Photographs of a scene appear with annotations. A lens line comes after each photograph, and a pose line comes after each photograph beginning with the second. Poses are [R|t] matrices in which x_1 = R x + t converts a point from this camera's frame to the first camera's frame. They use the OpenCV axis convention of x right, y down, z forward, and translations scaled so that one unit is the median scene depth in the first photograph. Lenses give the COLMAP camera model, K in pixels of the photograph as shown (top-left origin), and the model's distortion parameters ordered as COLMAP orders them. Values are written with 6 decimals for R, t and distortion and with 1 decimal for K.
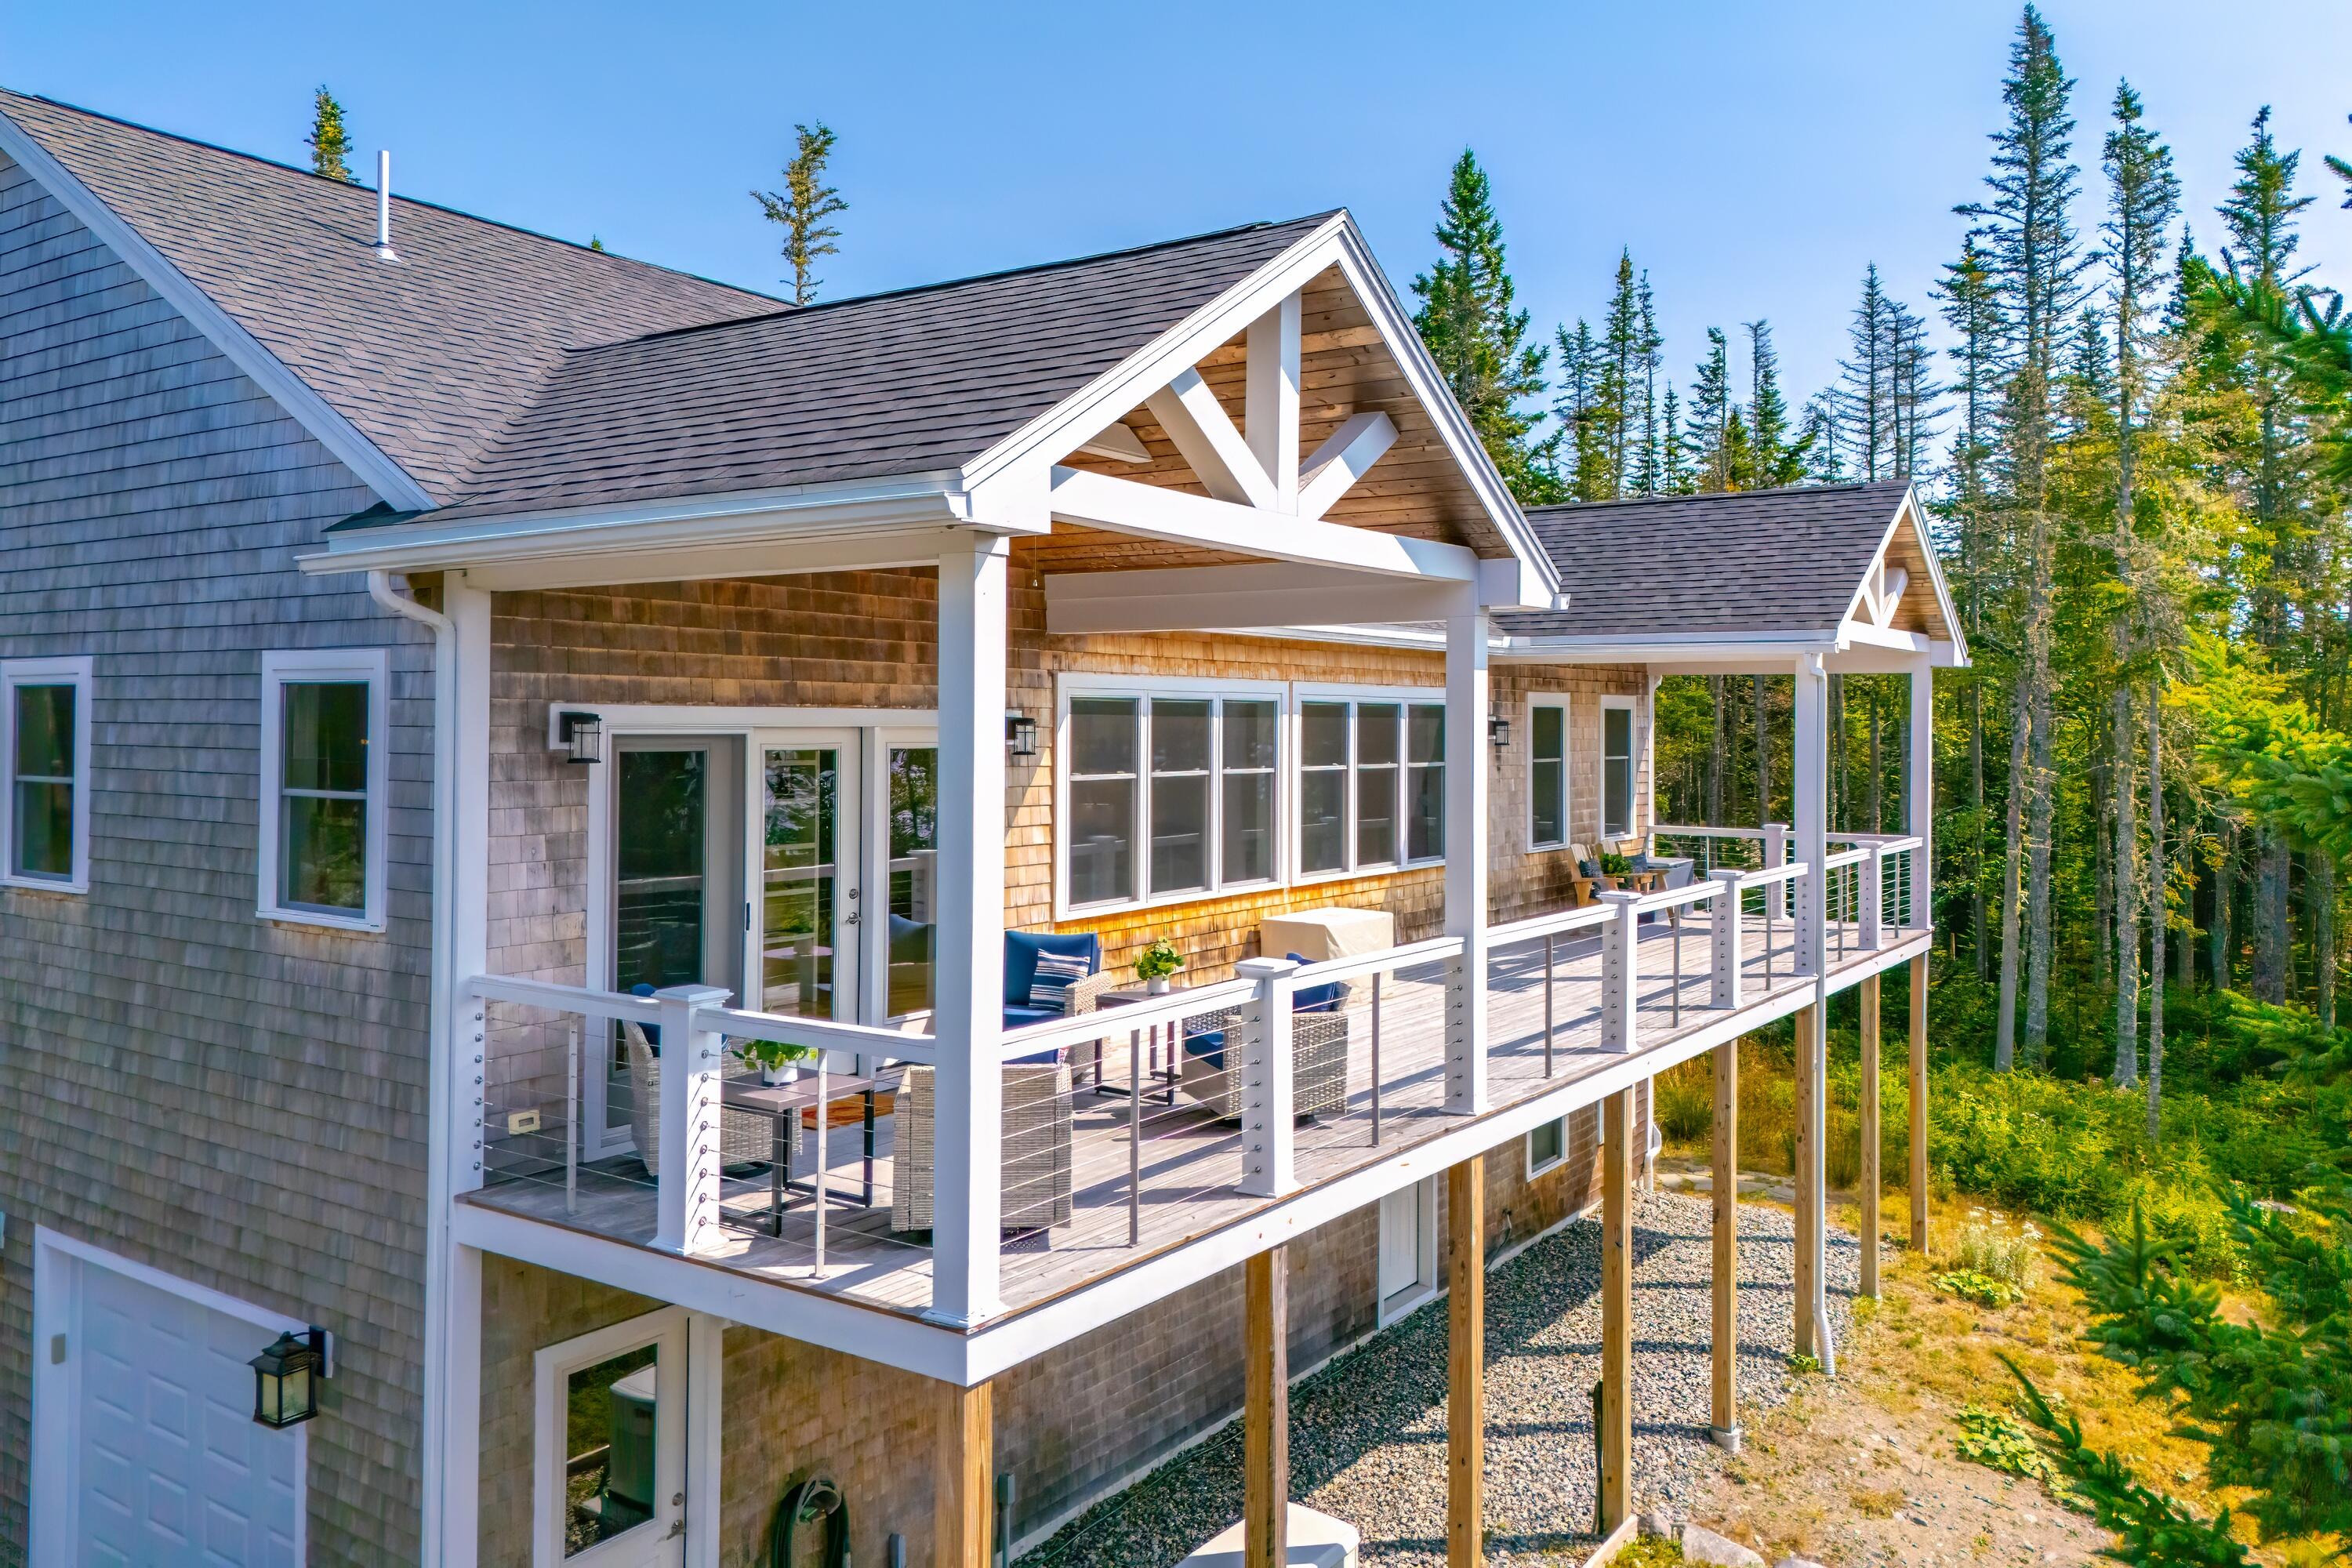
lens RADIAL K [[1729.3, 0, 1174.7], [0, 1729.3, 733.6], [0, 0, 1]] dist [0.068753, -0.057822]
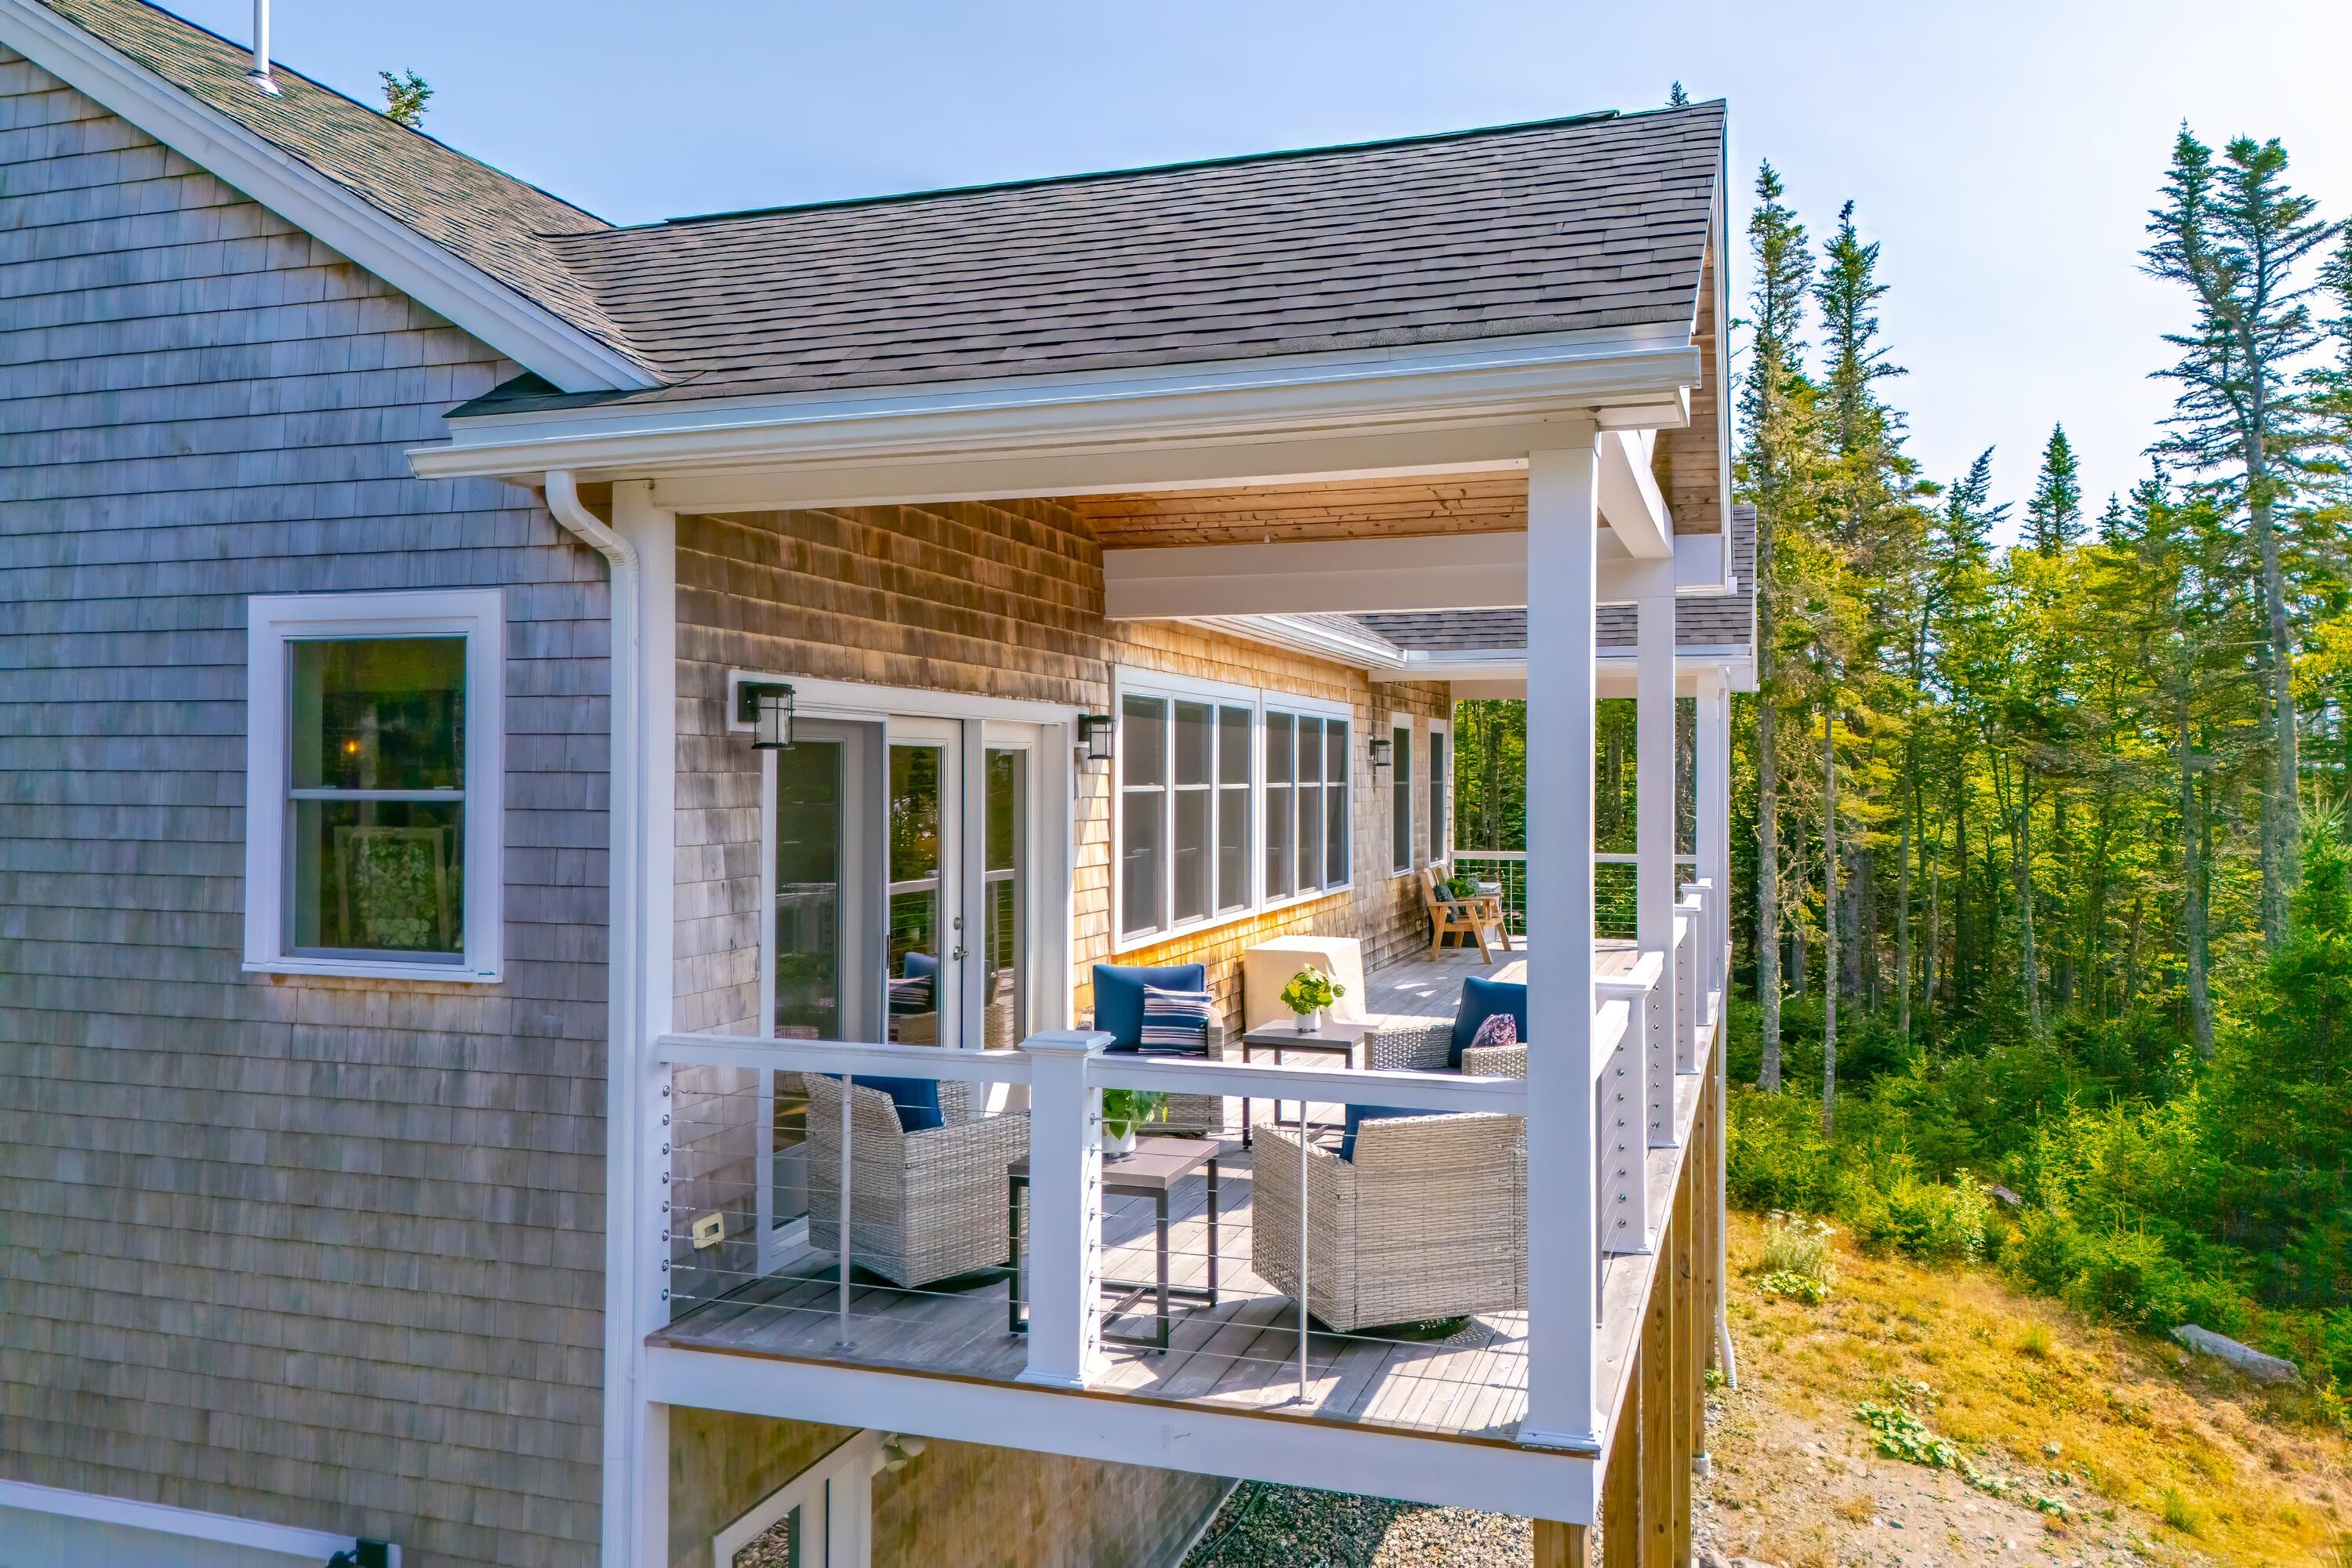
lens RADIAL K [[1729.3, 0, 1174.4], [0, 1729.3, 787.7], [0, 0, 1]] dist [0.068753, -0.057822]
pose [[0.960675, -0.005755, 0.277614, -0.344863], [0.005185, 0.999983, 0.002786, 0.029293], [-0.277625, -0.001237, 0.960689, 0.206341]]
